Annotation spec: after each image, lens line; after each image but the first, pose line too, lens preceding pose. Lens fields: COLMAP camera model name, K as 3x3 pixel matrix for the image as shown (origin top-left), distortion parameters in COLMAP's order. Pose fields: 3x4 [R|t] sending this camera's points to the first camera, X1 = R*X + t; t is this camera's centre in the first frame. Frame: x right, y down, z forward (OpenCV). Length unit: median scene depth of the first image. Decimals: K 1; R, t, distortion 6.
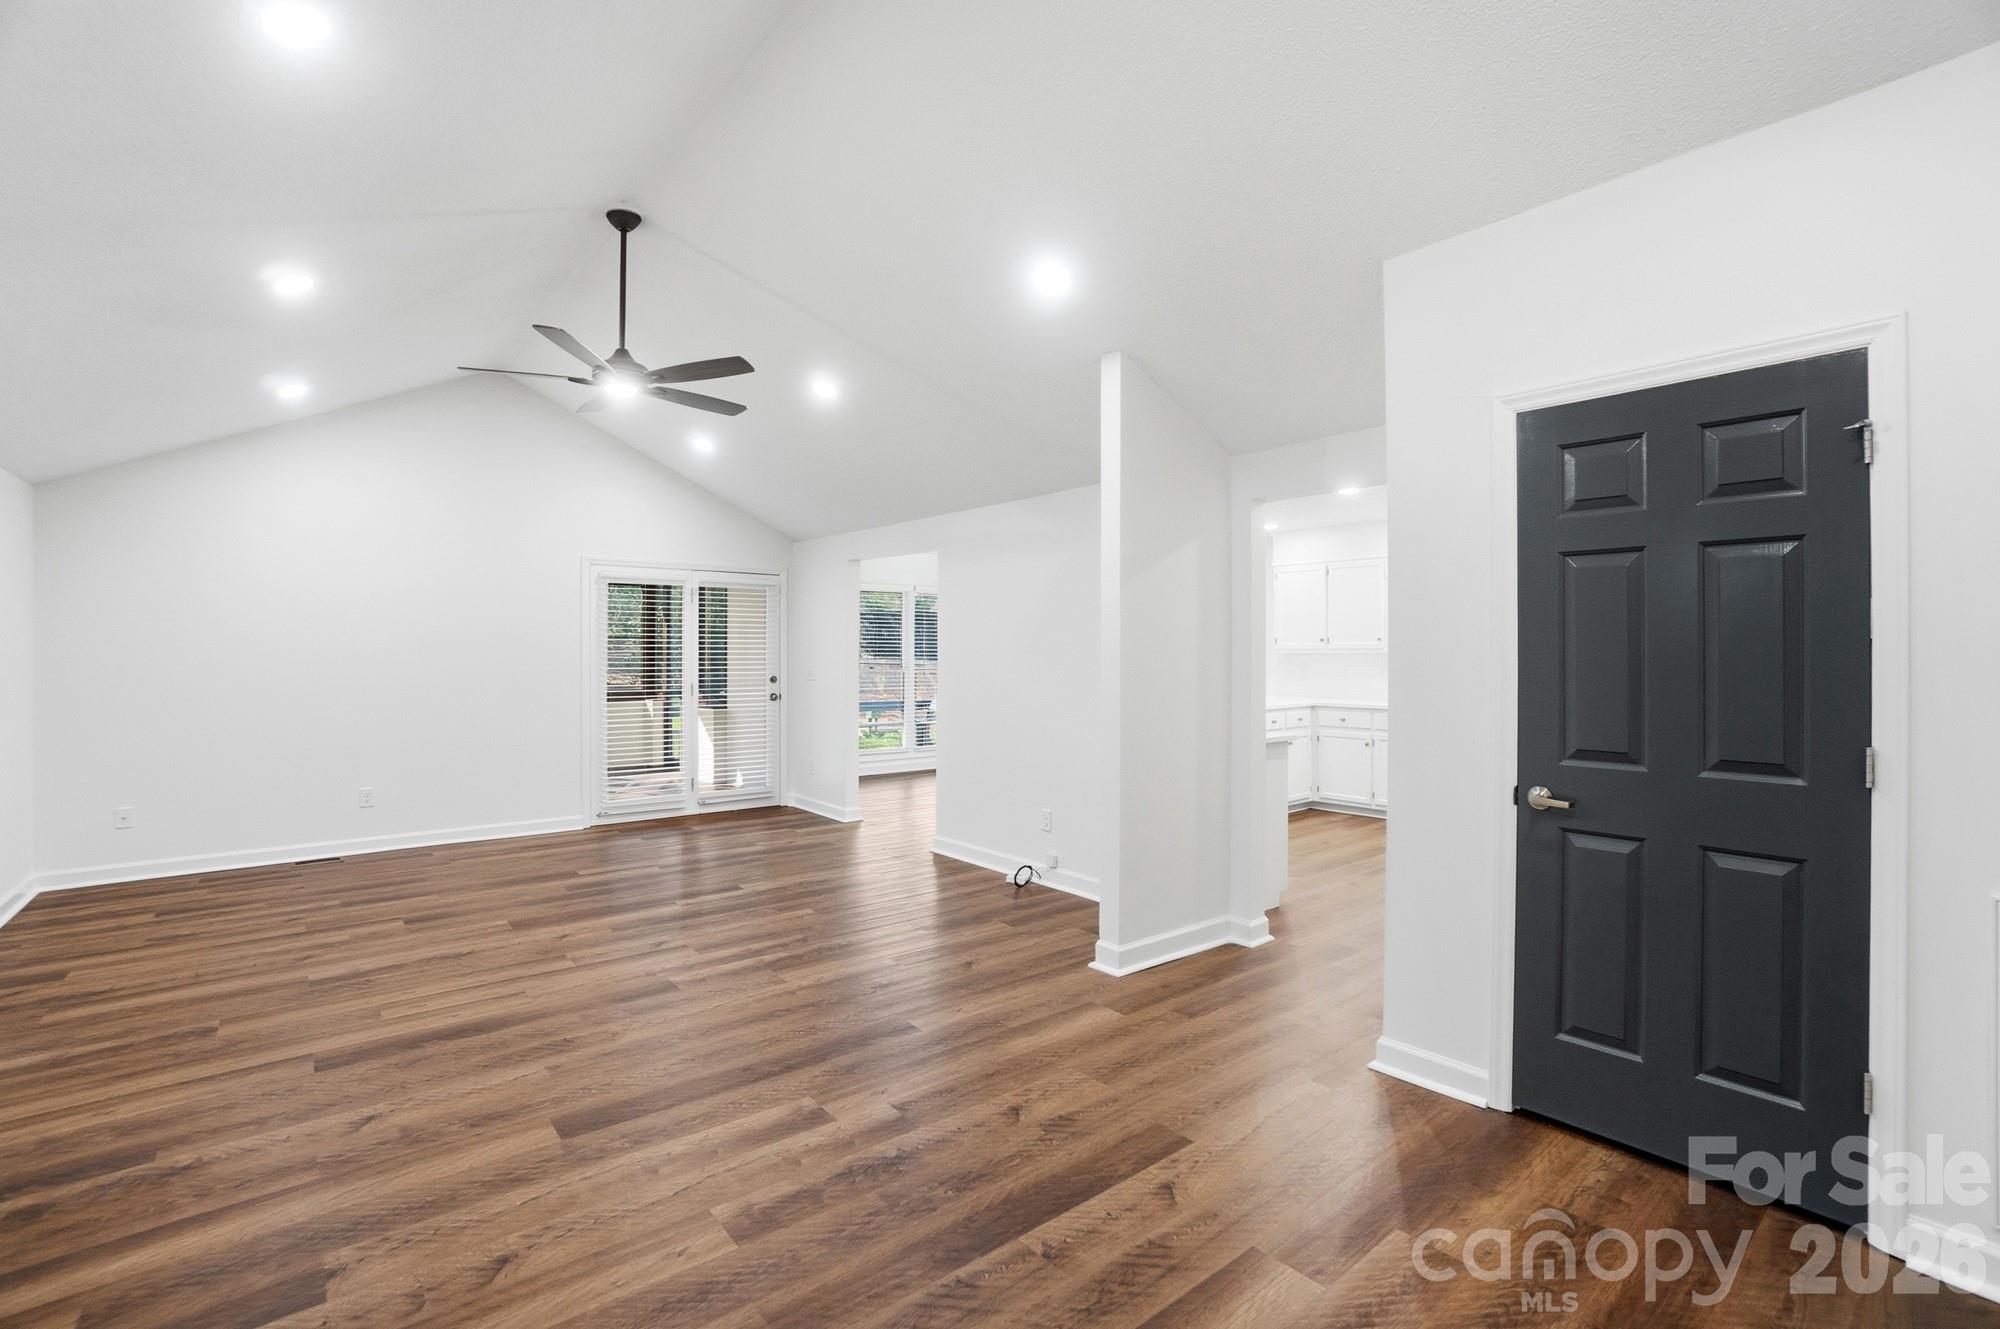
lens RADIAL K [[899.2, 0, 984.9], [0, 899.2, 653.0], [0, 0, 1]] dist [-0.065887, 0.025650]
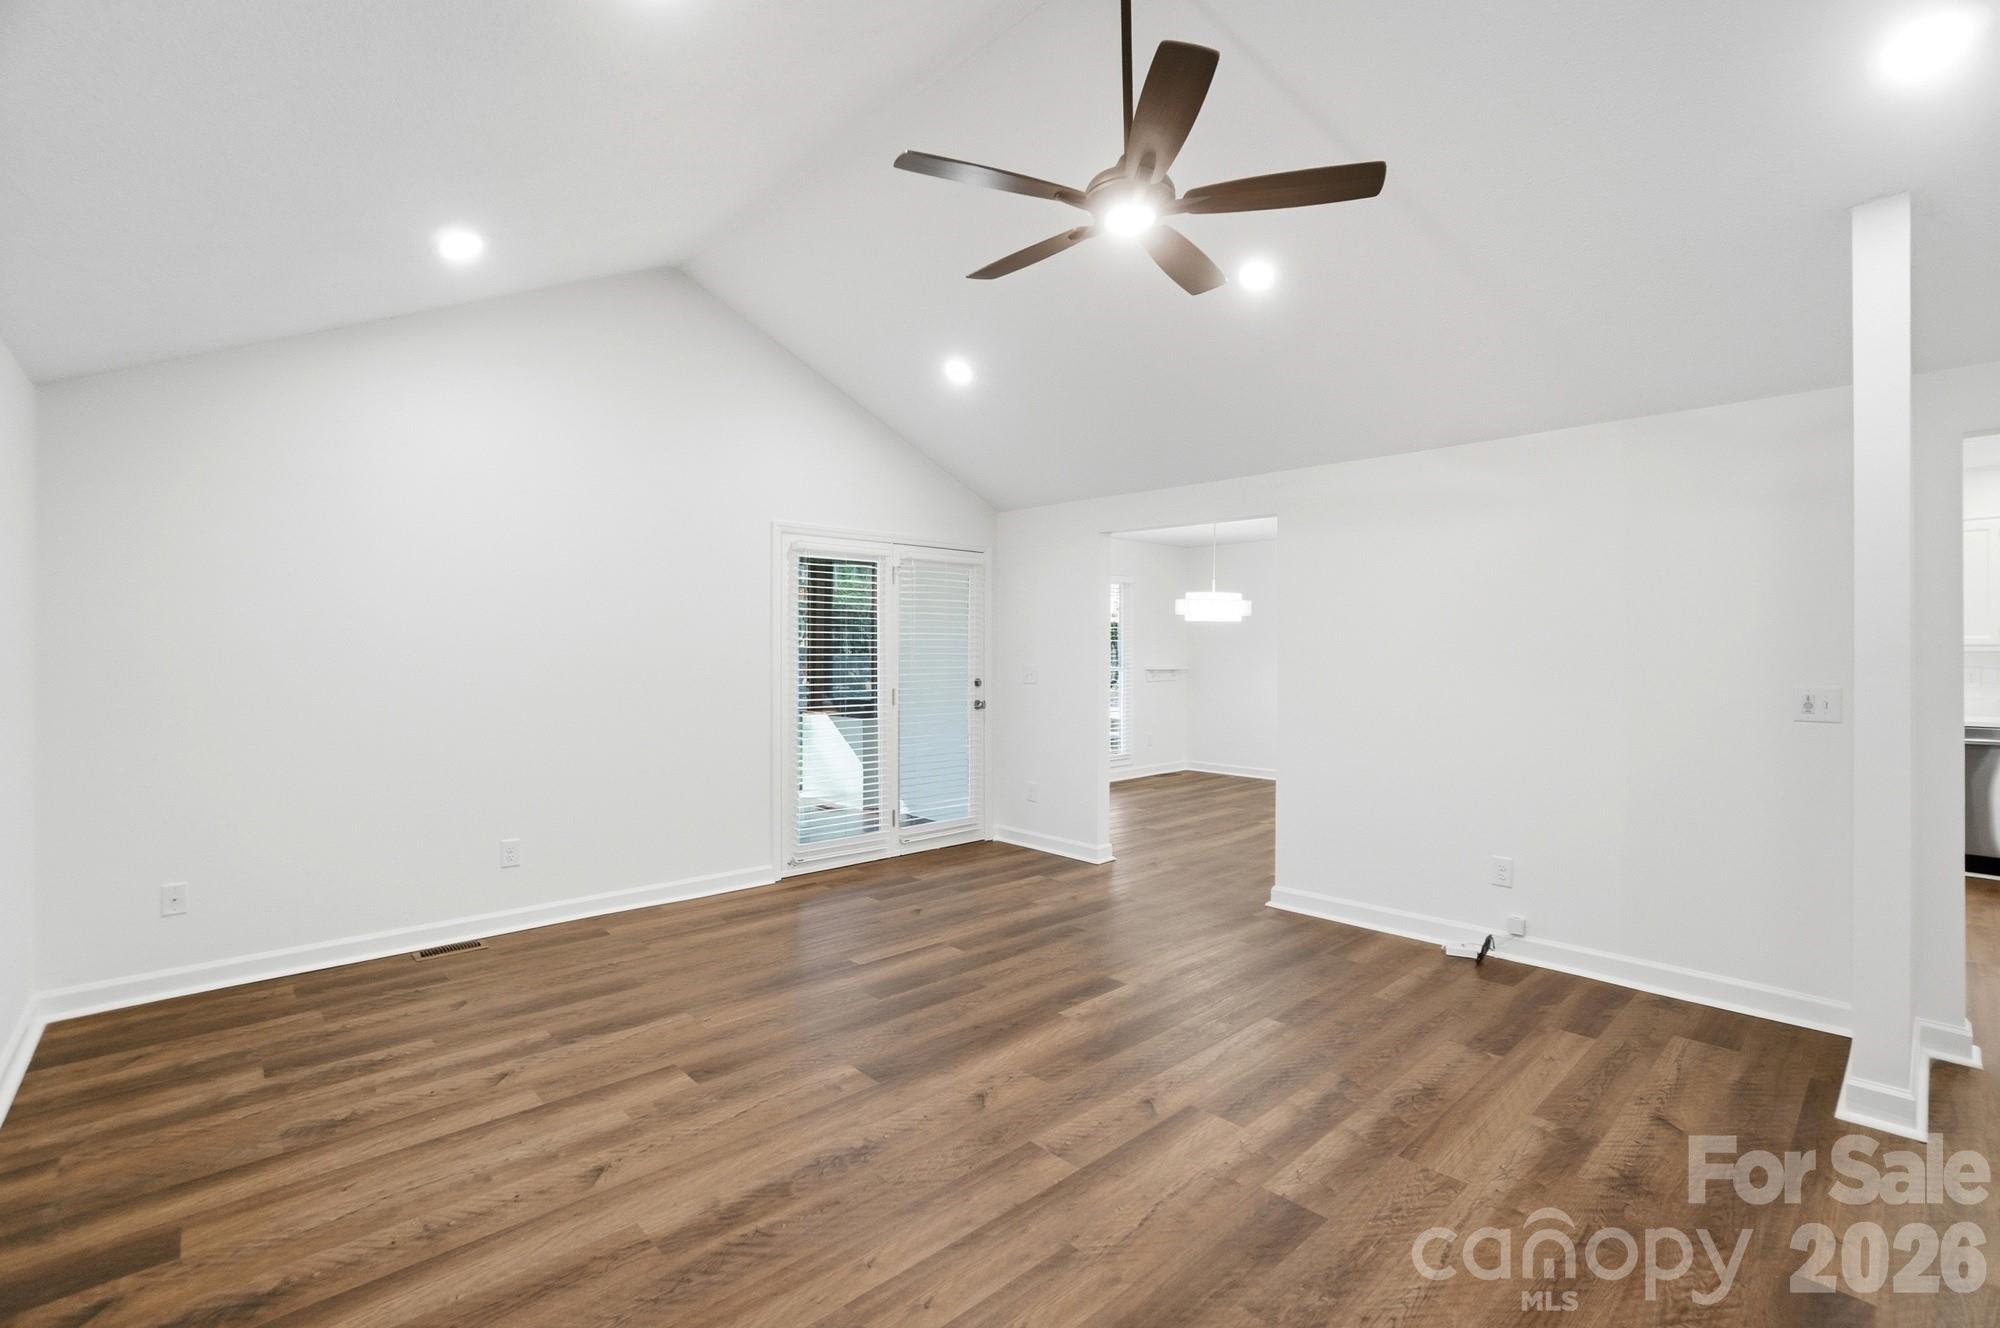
lens RADIAL K [[899.2, 0, 984.9], [0, 899.2, 652.5], [0, 0, 1]] dist [-0.065887, 0.025650]
pose [[0.997763, -0.000156, 0.066852, -0.579570], [0.000026, 0.999998, 0.001953, 0.002057], [-0.066852, -0.001947, 0.997761, 0.413800]]
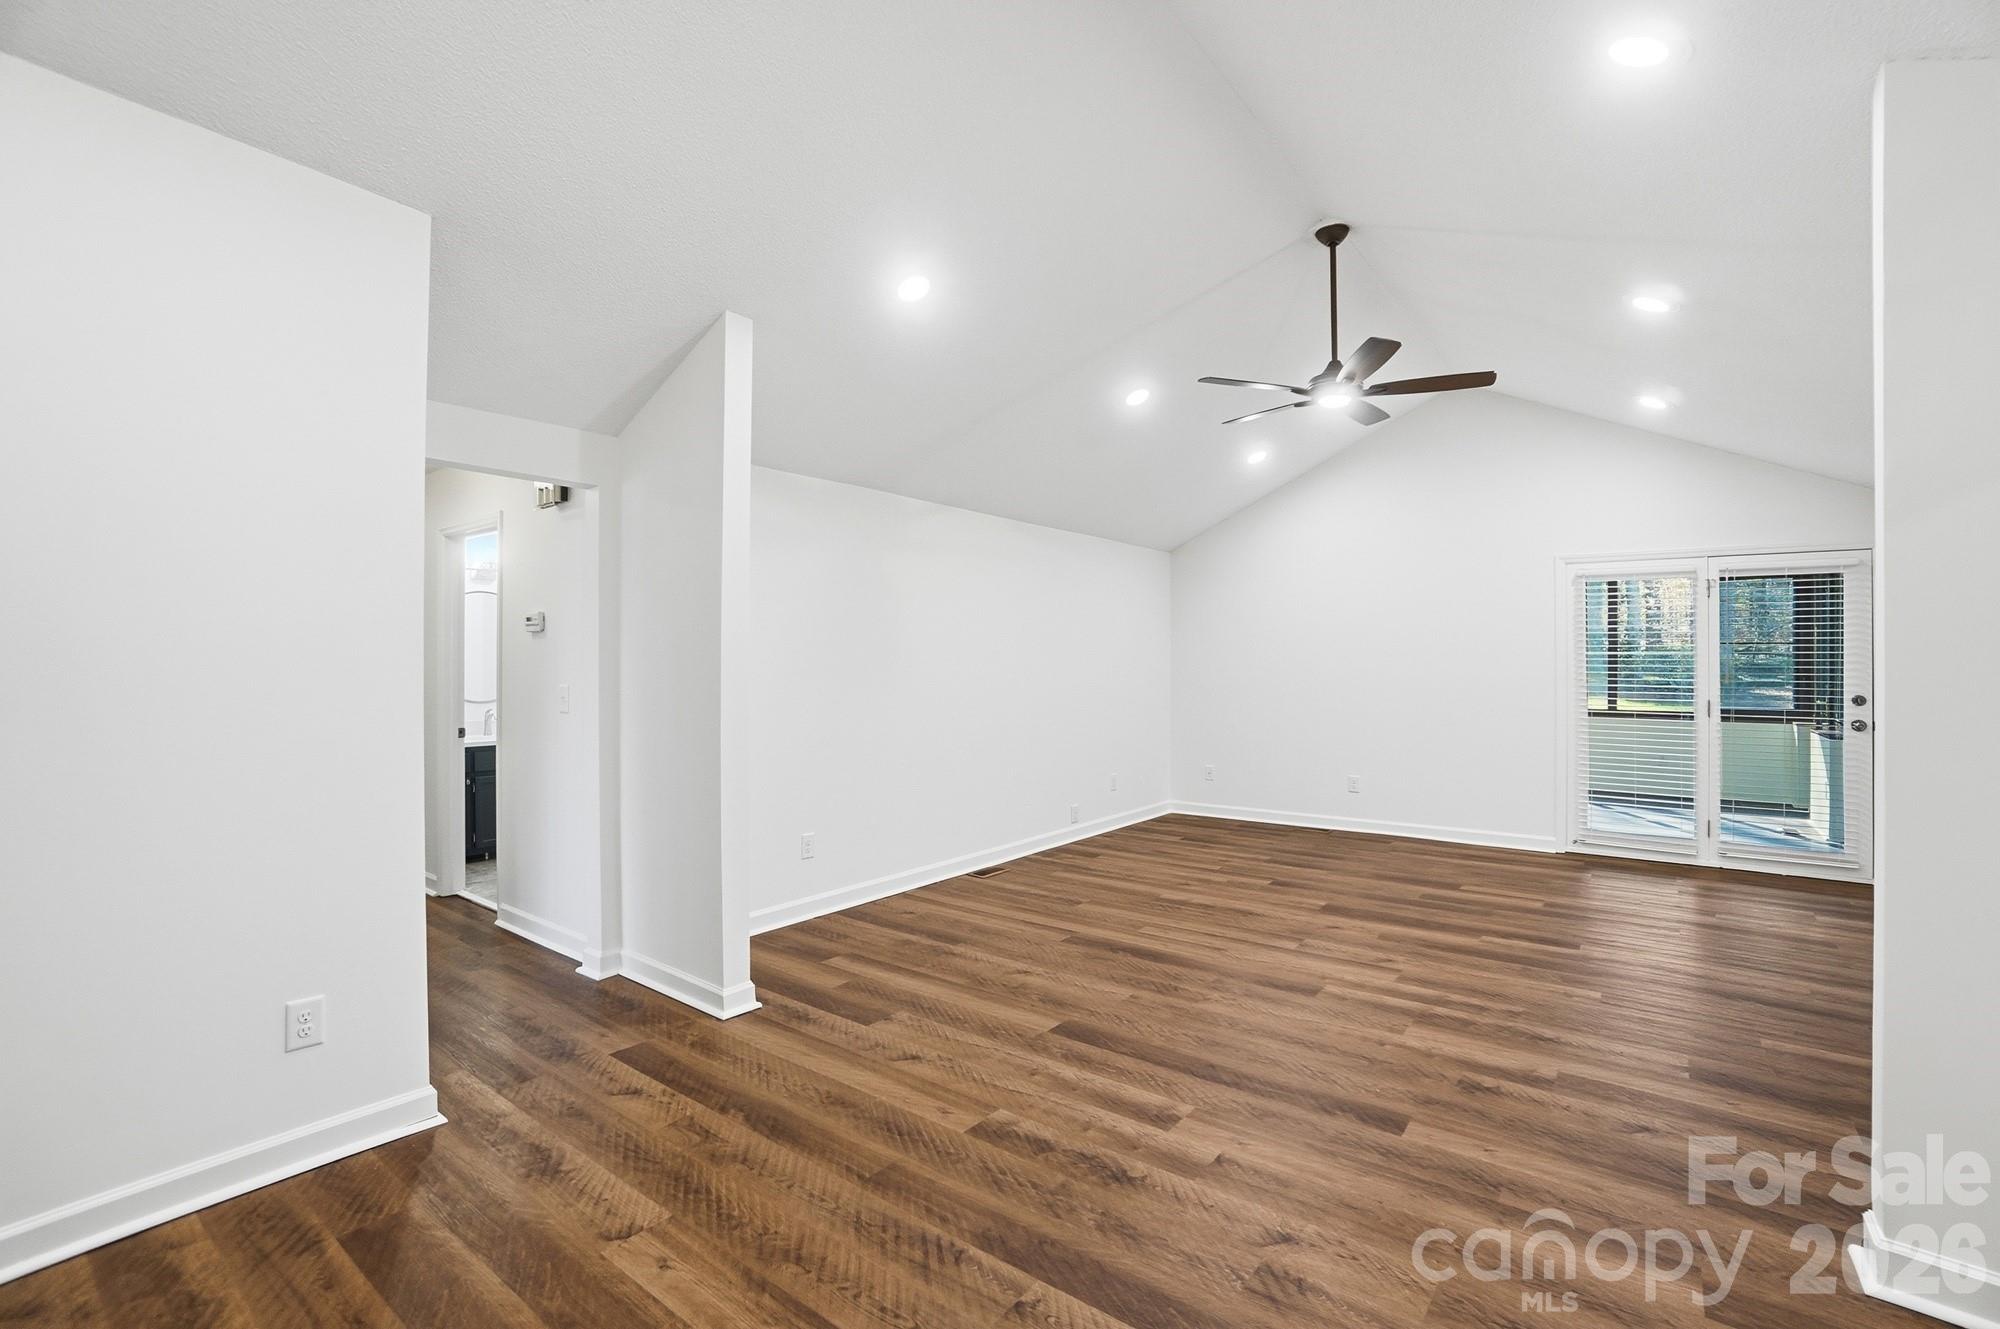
lens RADIAL K [[890.4, 0, 1000.0], [0, 890.4, 664.5], [0, 0, 1]] dist [-0.063824, 0.025723]
pose [[0.243406, 0.005240, -0.969910, 0.498890], [-0.004609, 0.999980, 0.004246, 0.003936], [0.969913, 0.003437, 0.243426, 0.396703]]
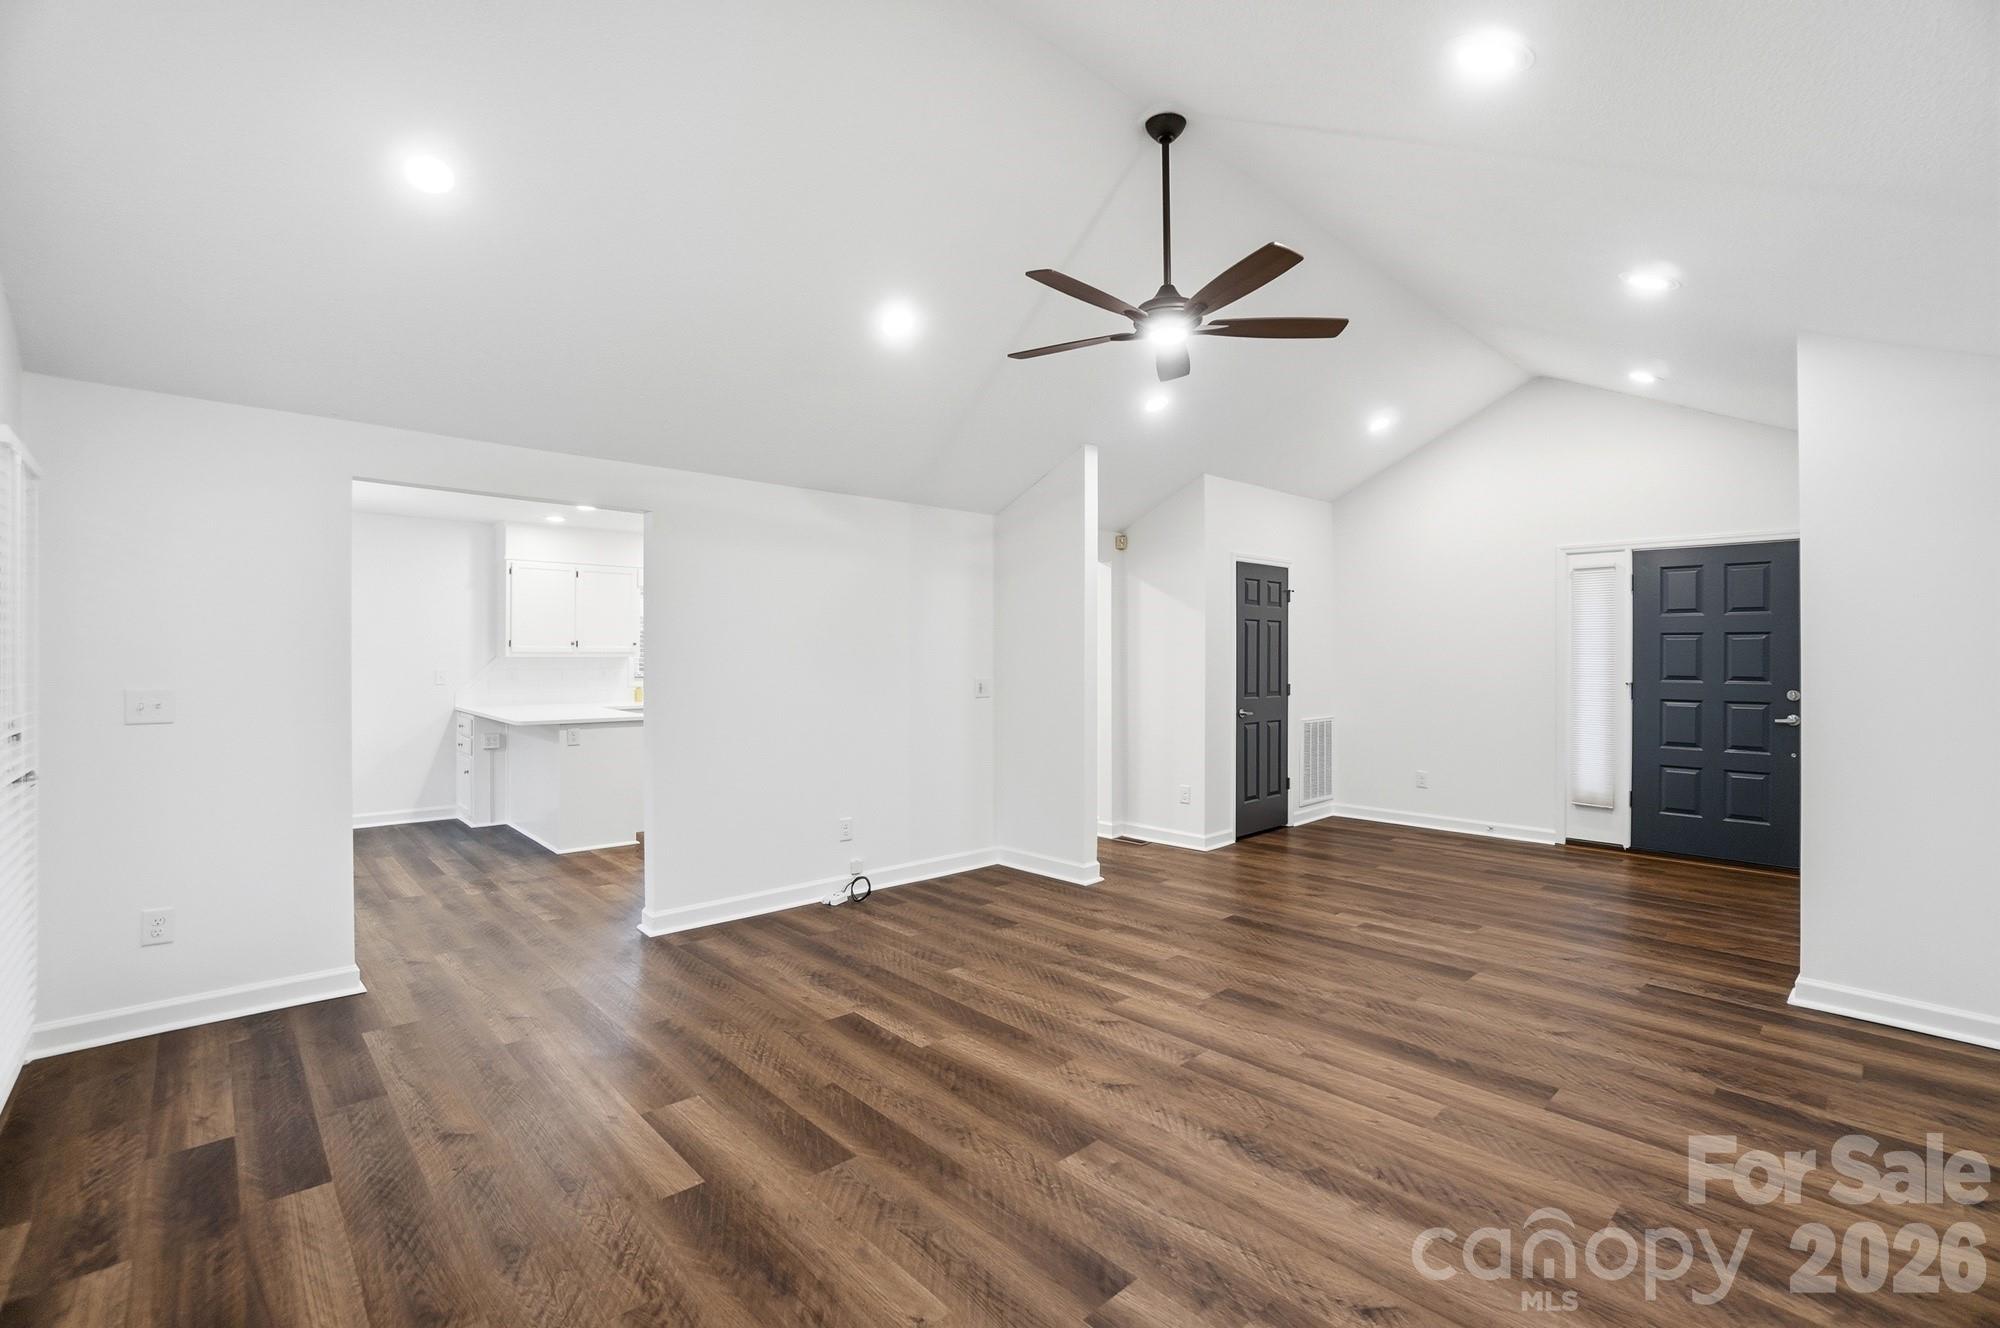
lens RADIAL K [[890.4, 0, 1000.0], [0, 890.4, 664.0], [0, 0, 1]] dist [-0.063824, 0.025723]
pose [[-0.081796, -0.011207, 0.996586, -1.263625], [0.000381, 0.999936, 0.011276, -0.004760], [-0.996649, 0.001302, -0.081787, 1.278710]]
